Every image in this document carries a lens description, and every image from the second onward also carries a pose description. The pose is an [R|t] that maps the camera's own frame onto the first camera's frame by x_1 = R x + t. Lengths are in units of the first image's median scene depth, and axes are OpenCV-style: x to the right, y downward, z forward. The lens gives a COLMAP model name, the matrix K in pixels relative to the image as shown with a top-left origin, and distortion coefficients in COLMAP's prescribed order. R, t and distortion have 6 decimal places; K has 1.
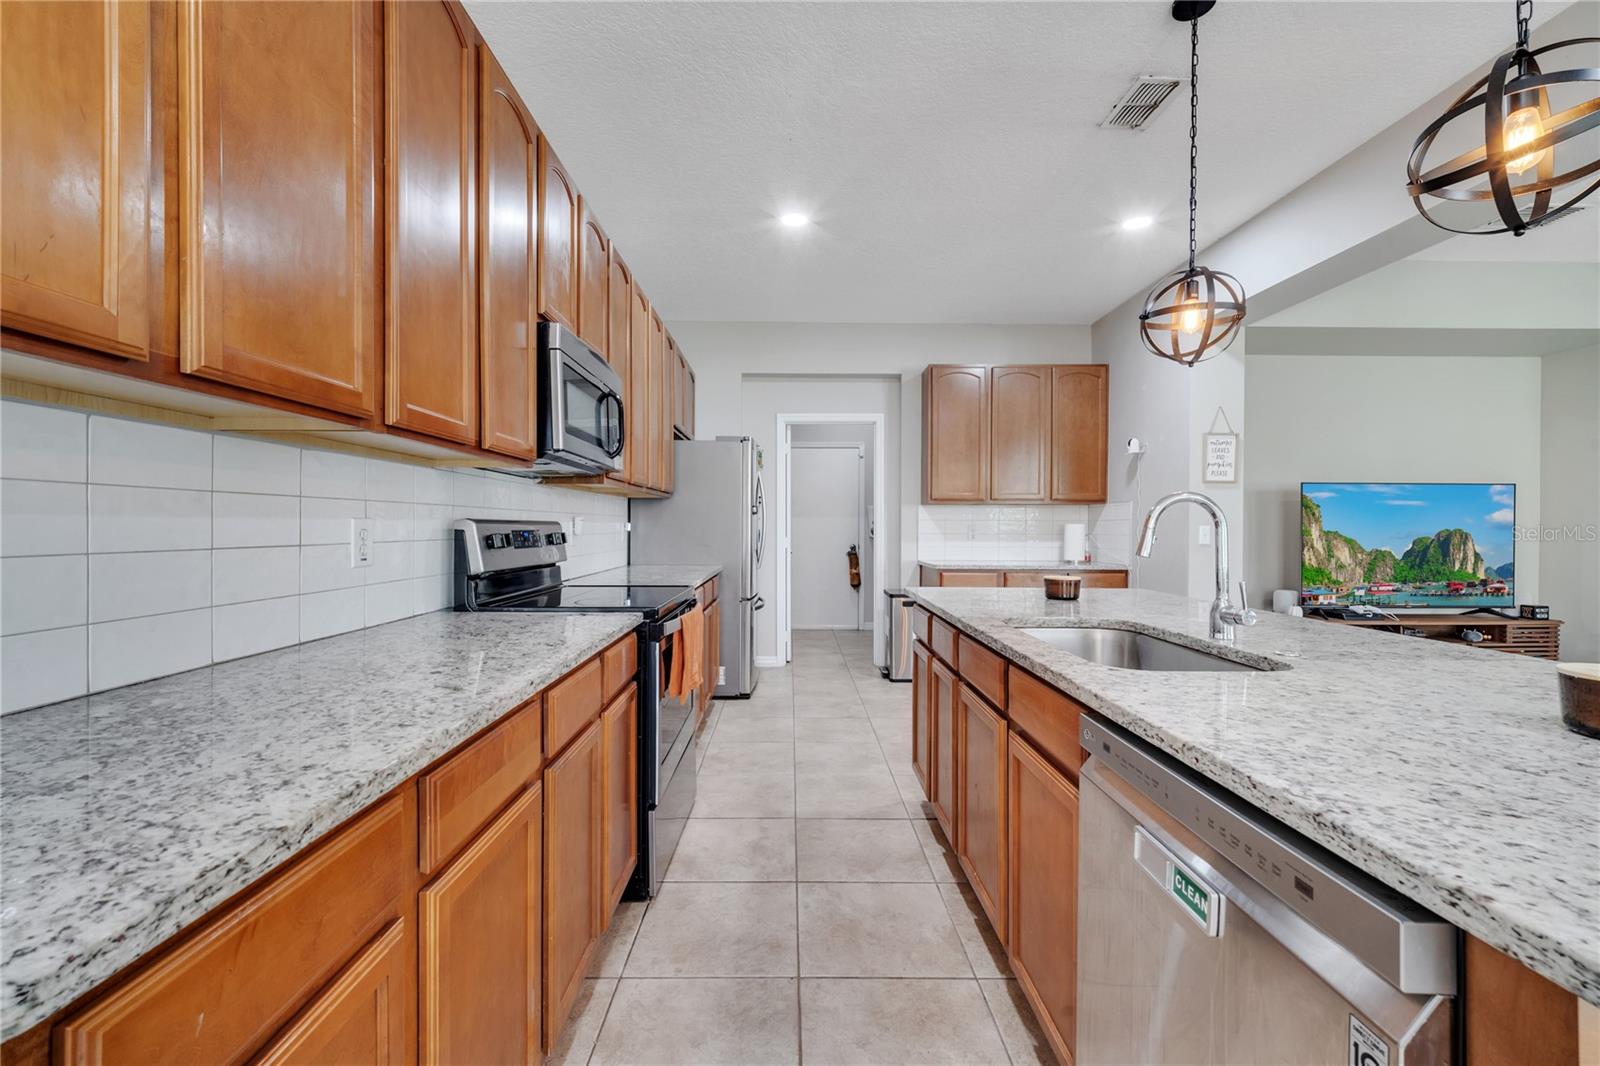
lens RADIAL K [[650.7, 0, 797.8], [0, 650.7, 527.3], [0, 0, 1]] dist [0.001719, 0.000033]
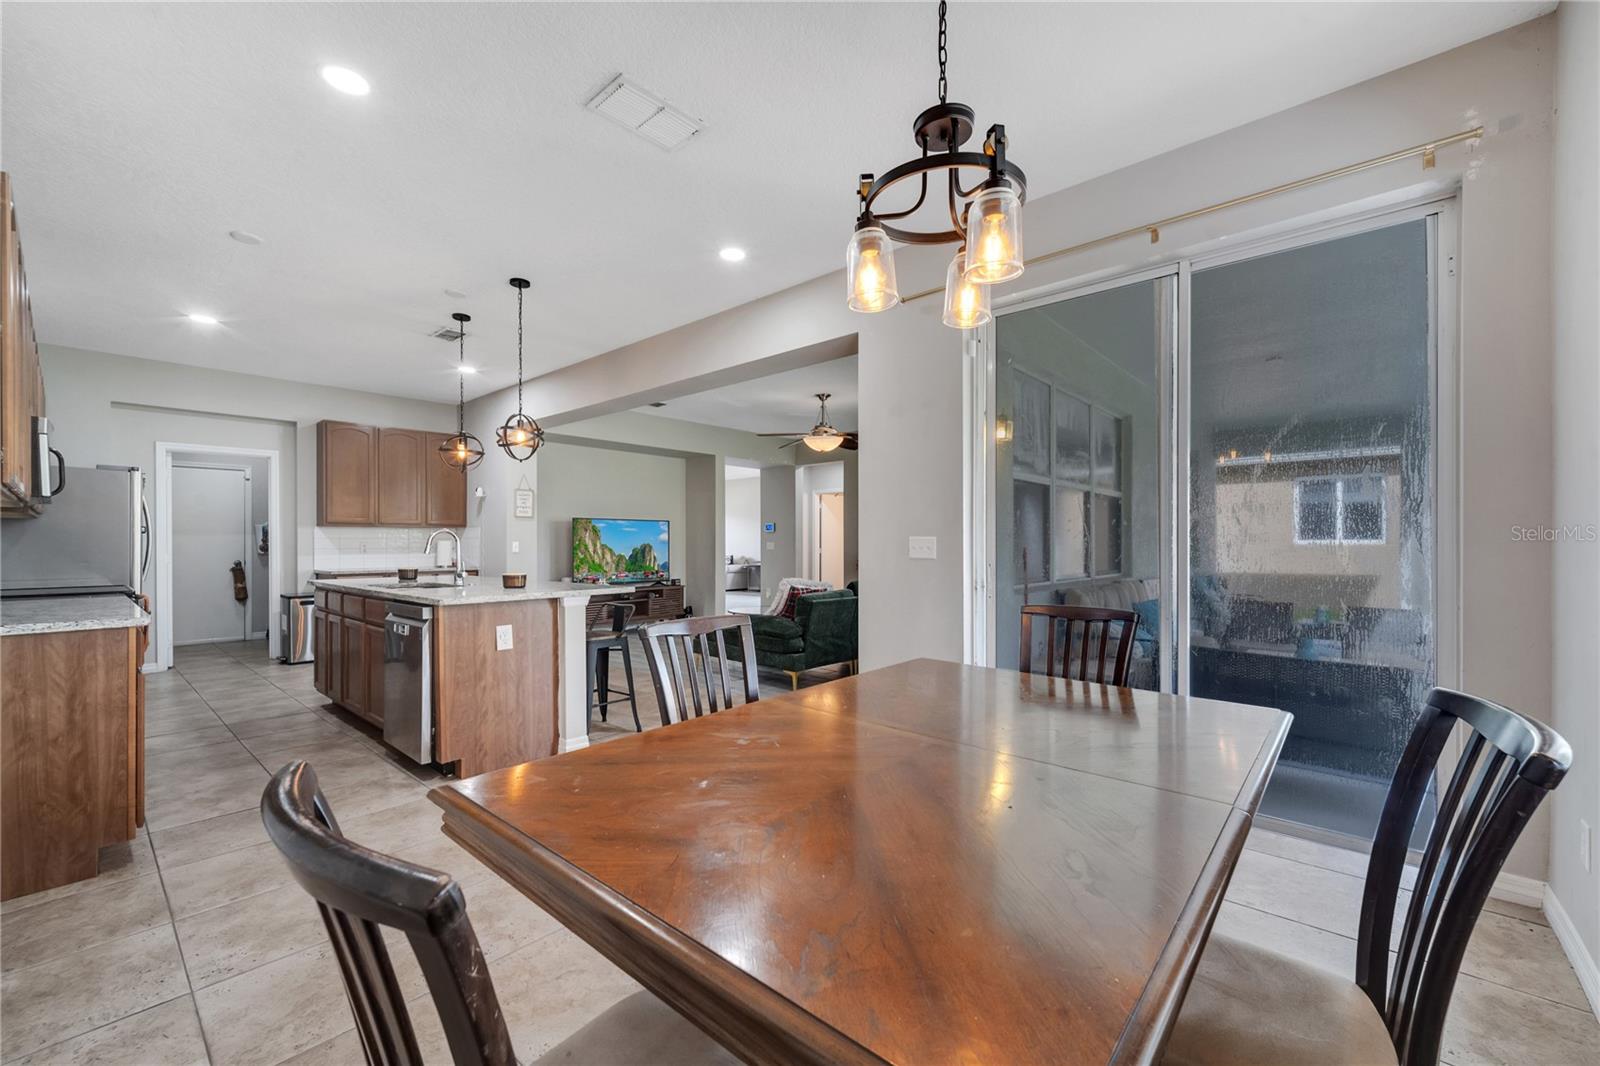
lens RADIAL K [[644.2, 0, 792.0], [0, 644.2, 540.6], [0, 0, 1]] dist [0.002400, -0.000198]
pose [[0.675758, -0.003599, 0.737115, -0.130043], [0.007434, 0.999970, -0.001934, 0.003414], [-0.737086, 0.006786, 0.675765, -0.621552]]
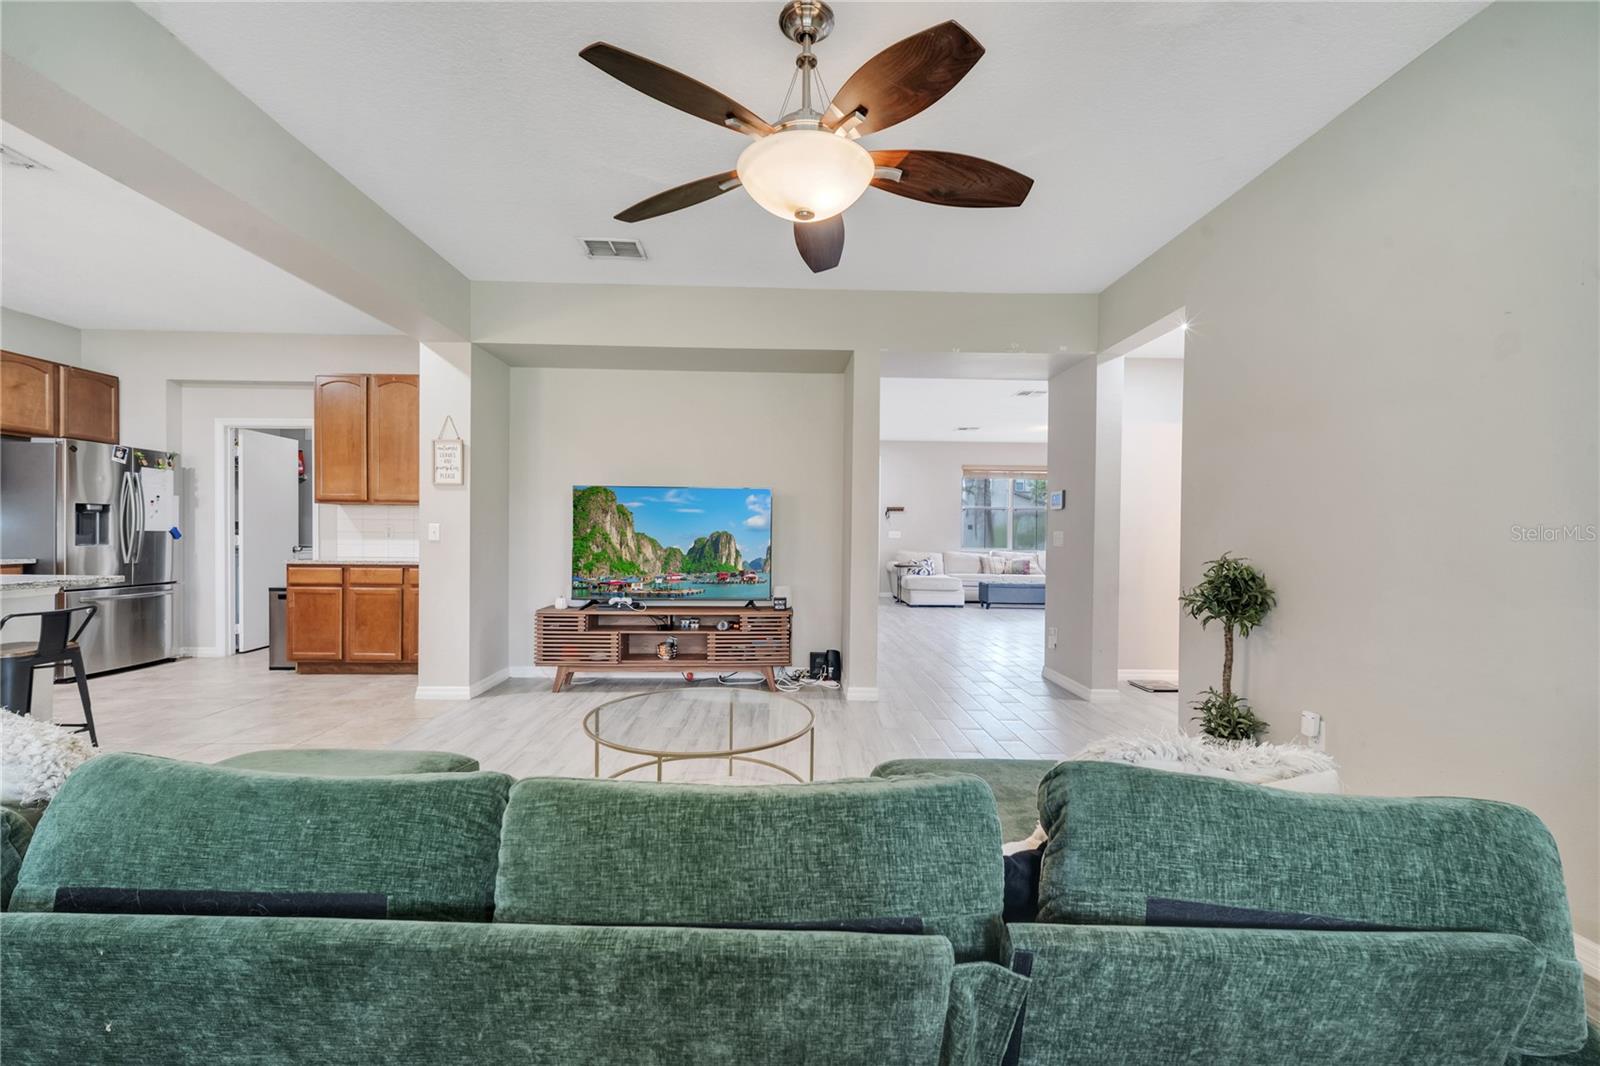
lens RADIAL K [[644.2, 0, 792.0], [0, 644.2, 540.6], [0, 0, 1]] dist [0.002400, -0.000198]
pose [[0.999597, 0.005255, 0.027899, 1.034019], [-0.005574, 0.999920, 0.011372, 0.008728], [-0.027837, -0.011522, 0.999546, -0.090981]]
